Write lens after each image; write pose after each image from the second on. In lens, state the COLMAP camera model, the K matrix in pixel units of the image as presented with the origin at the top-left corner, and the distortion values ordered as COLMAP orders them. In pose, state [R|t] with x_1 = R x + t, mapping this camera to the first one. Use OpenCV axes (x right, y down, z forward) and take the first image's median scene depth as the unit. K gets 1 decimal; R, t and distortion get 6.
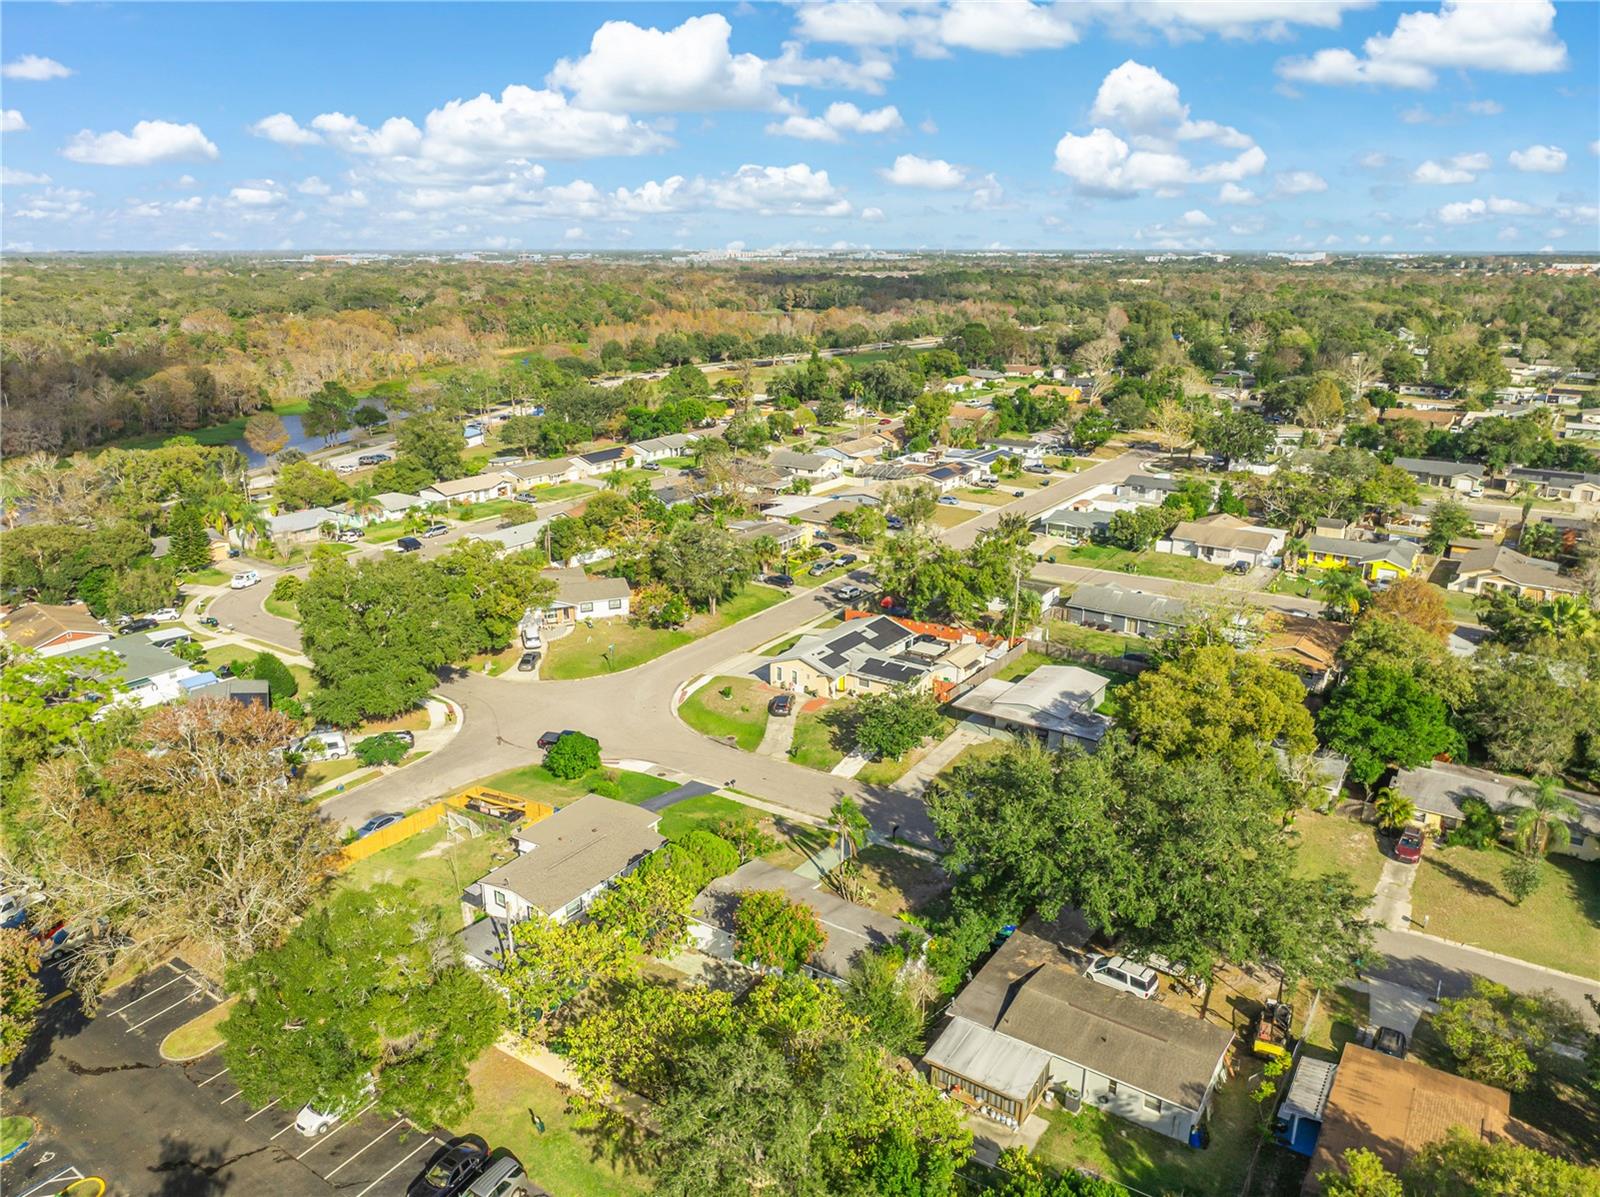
lens RADIAL K [[1110.7, 0, 800.0], [0, 1110.7, 598.5], [0, 0, 1]] dist [-0.020545, -0.003671]
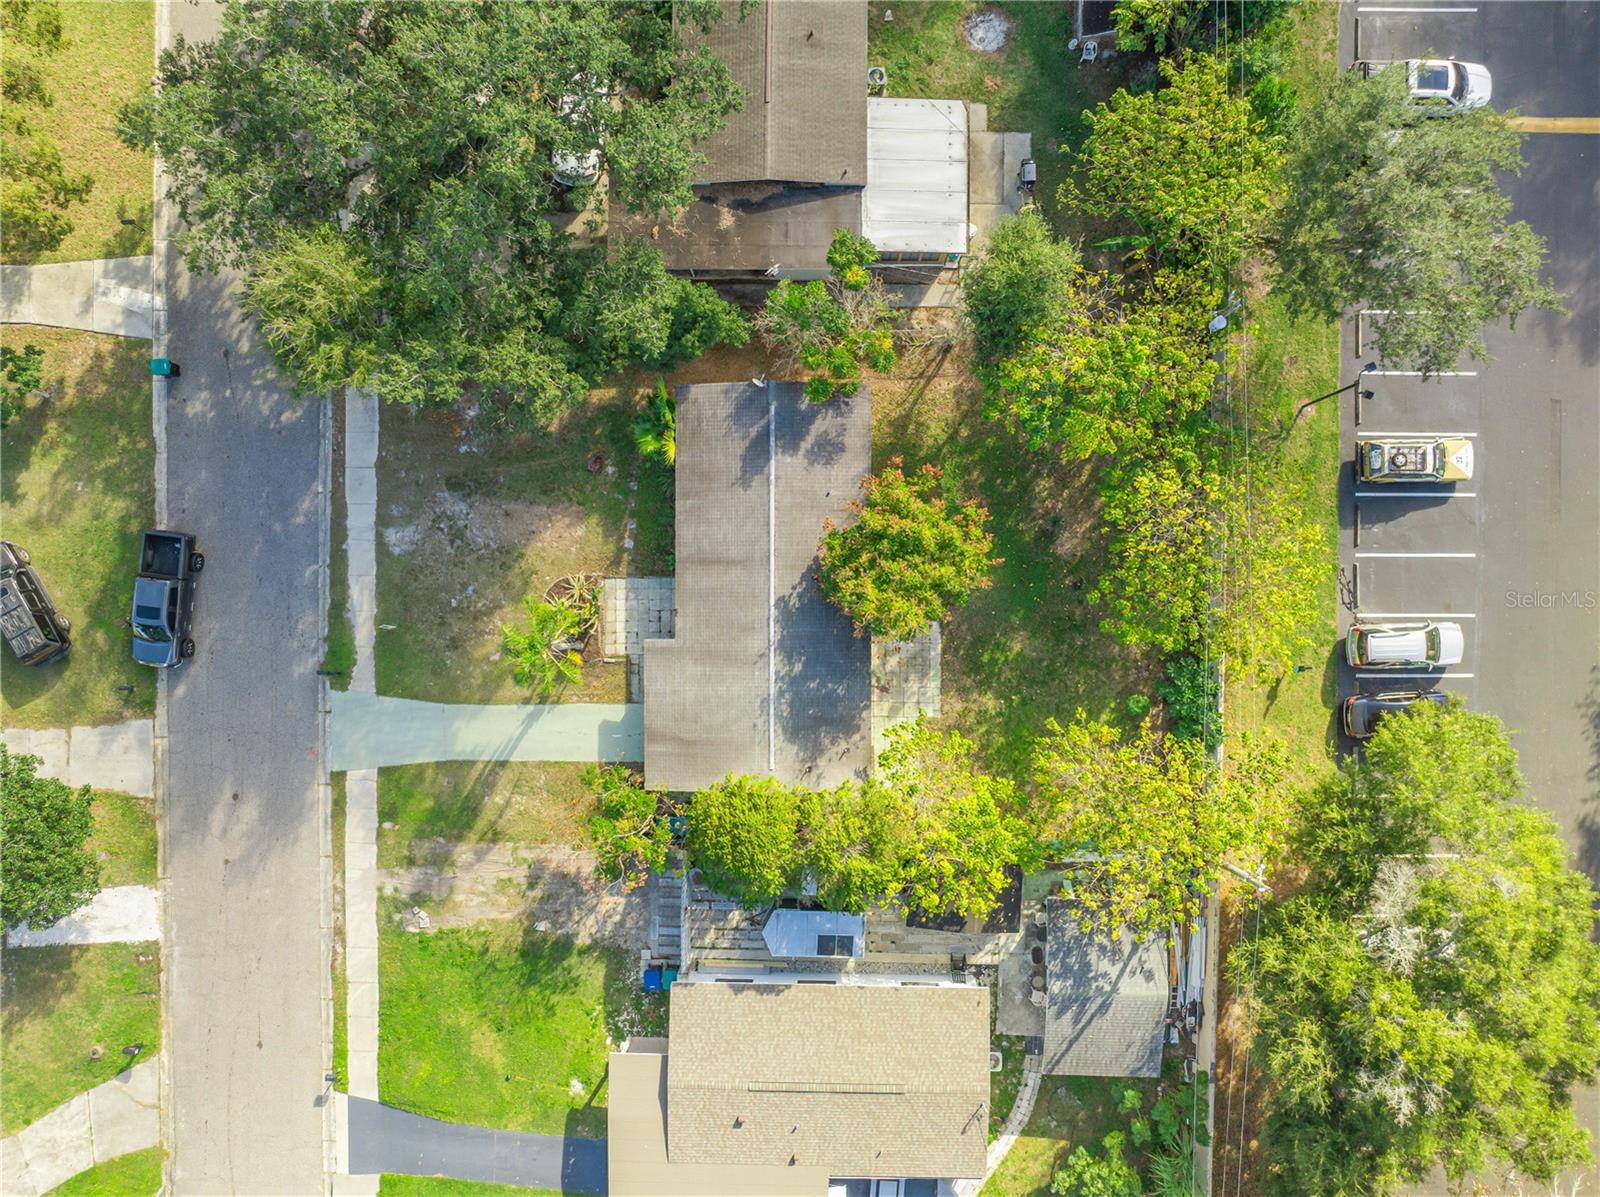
lens RADIAL K [[1110.7, 0, 800.0], [0, 1110.7, 598.5], [0, 0, 1]] dist [-0.020545, -0.003671]
pose [[-0.550873, -0.834473, 0.013962, -0.005753], [0.261747, -0.156857, 0.952305, -0.155535], [-0.792482, 0.528253, 0.304829, 0.497910]]
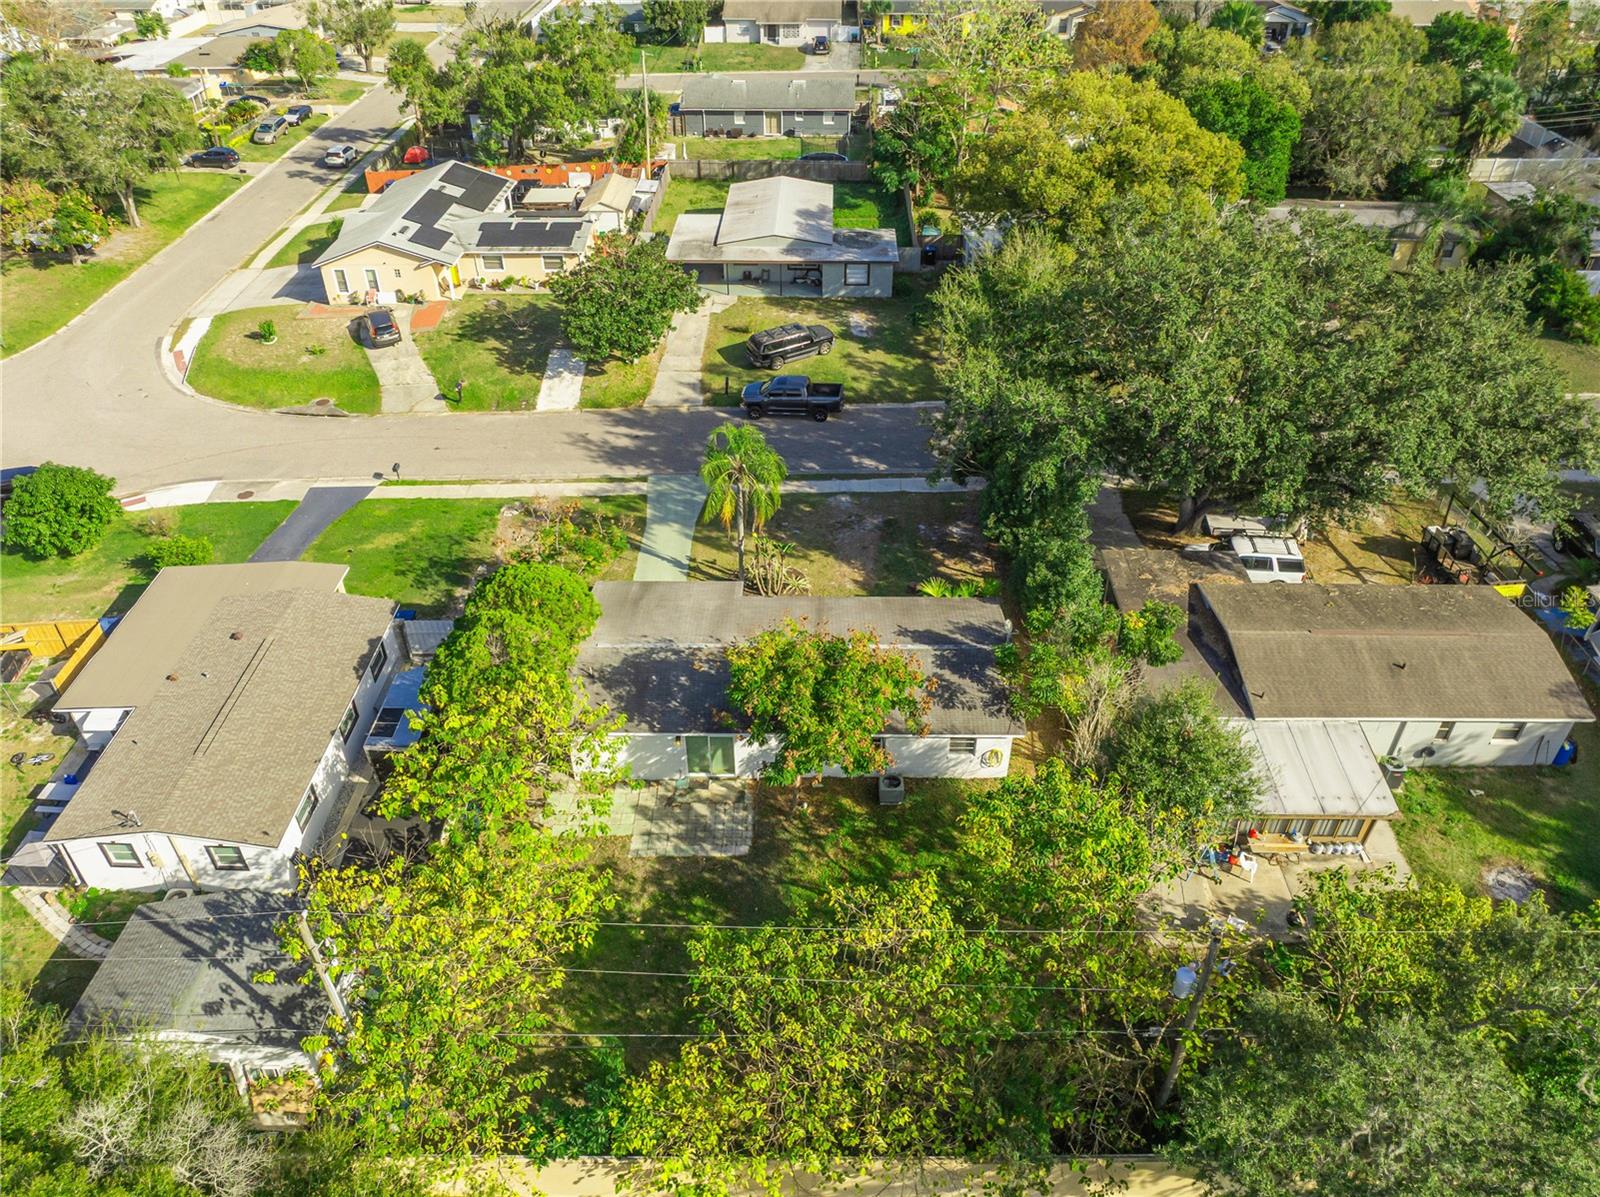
lens RADIAL K [[1159.3, 0, 800.0], [0, 1159.3, 598.5], [0, 0, 1]] dist [-0.028546, 0.003479]
pose [[0.840655, -0.330108, 0.429335, -0.132243], [0.170878, 0.913939, 0.368125, 0.038295], [-0.513907, -0.236102, 0.824715, 0.331639]]
